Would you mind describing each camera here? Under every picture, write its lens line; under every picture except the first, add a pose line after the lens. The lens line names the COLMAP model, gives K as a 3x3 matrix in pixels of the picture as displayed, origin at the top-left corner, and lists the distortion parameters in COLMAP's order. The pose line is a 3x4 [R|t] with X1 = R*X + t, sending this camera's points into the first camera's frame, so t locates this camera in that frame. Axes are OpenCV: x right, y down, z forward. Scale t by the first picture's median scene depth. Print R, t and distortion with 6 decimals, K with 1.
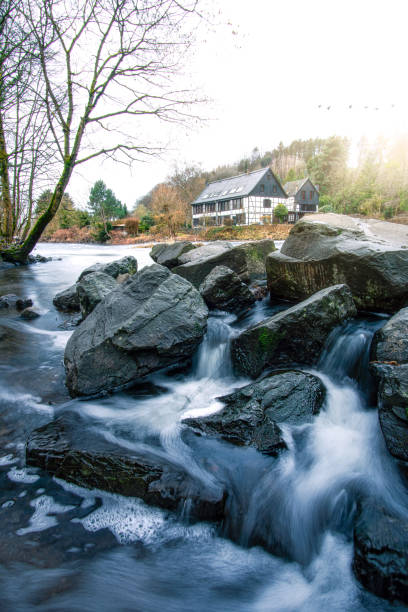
lens RADIAL K [[339.9, 0, 204.0], [0, 339.9, 306.0], [0, 0, 1]] dist [-0.027433, 0.002347]
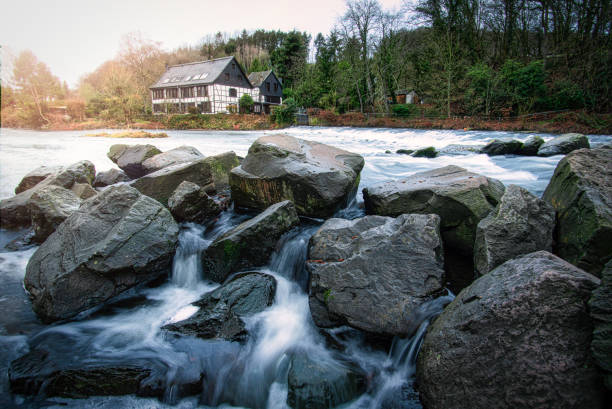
lens RADIAL K [[339.9, 0, 306.0], [0, 339.9, 204.5], [0, 0, 1]] dist [-0.027433, 0.002347]
pose [[0.927316, -0.052671, 0.370554, -0.008182], [0.040914, 0.998381, 0.039524, -0.085731], [-0.372035, -0.021490, 0.927970, -0.203377]]
